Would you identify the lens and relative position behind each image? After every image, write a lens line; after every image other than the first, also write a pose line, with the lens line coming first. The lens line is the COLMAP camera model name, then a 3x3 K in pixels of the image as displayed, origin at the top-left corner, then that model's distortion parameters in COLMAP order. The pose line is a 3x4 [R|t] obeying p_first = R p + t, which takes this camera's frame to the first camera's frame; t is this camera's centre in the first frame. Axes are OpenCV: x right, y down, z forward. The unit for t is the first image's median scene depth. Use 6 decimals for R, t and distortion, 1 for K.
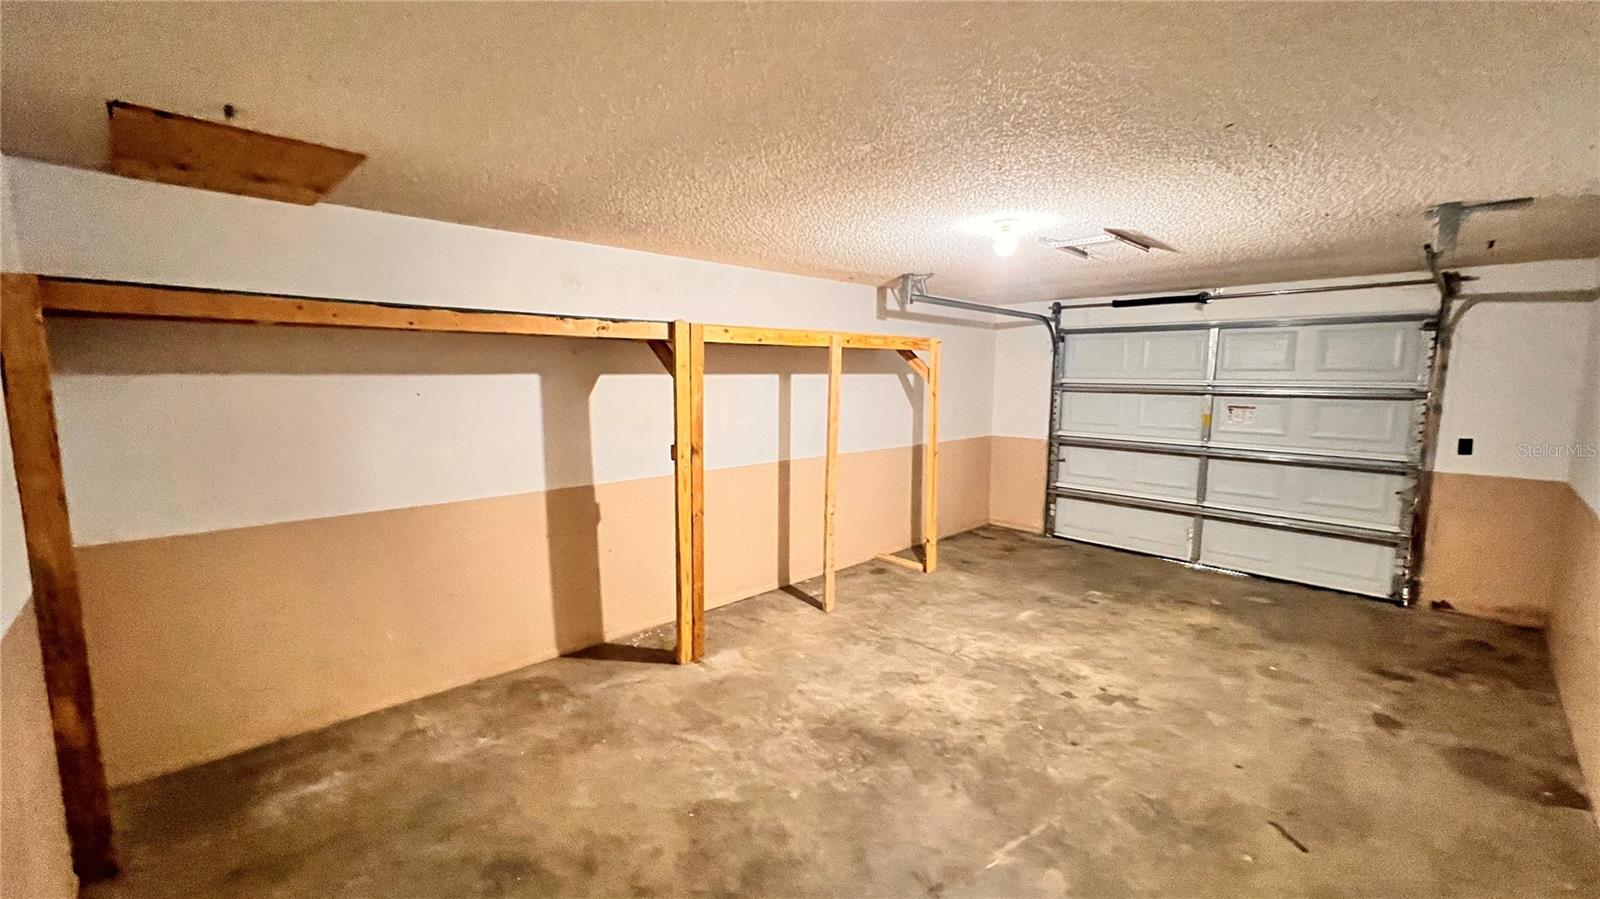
lens RADIAL K [[643.8, 0, 802.3], [0, 643.8, 450.4], [0, 0, 1]] dist [0.001428, 0.000406]
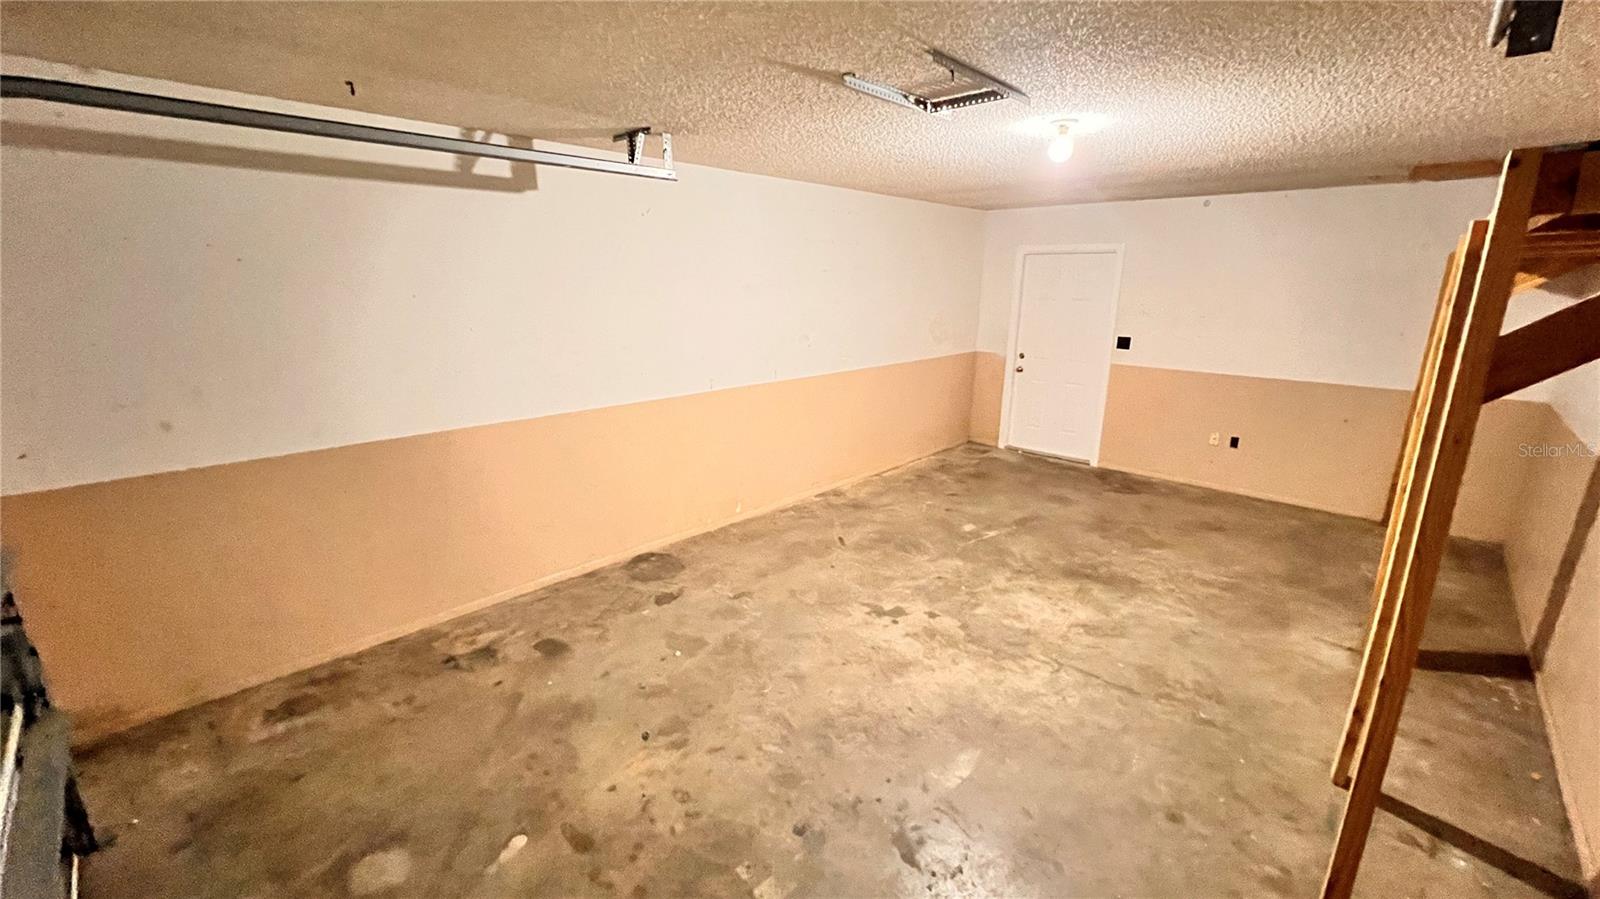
lens RADIAL K [[645.2, 0, 799.1], [0, 645.2, 448.3], [0, 0, 1]] dist [0.000759, -0.000124]
pose [[-0.999193, -0.004454, -0.039925, 0.654982], [-0.019029, 0.927740, 0.372742, -0.242789], [0.035379, 0.373201, -0.927076, 1.814831]]
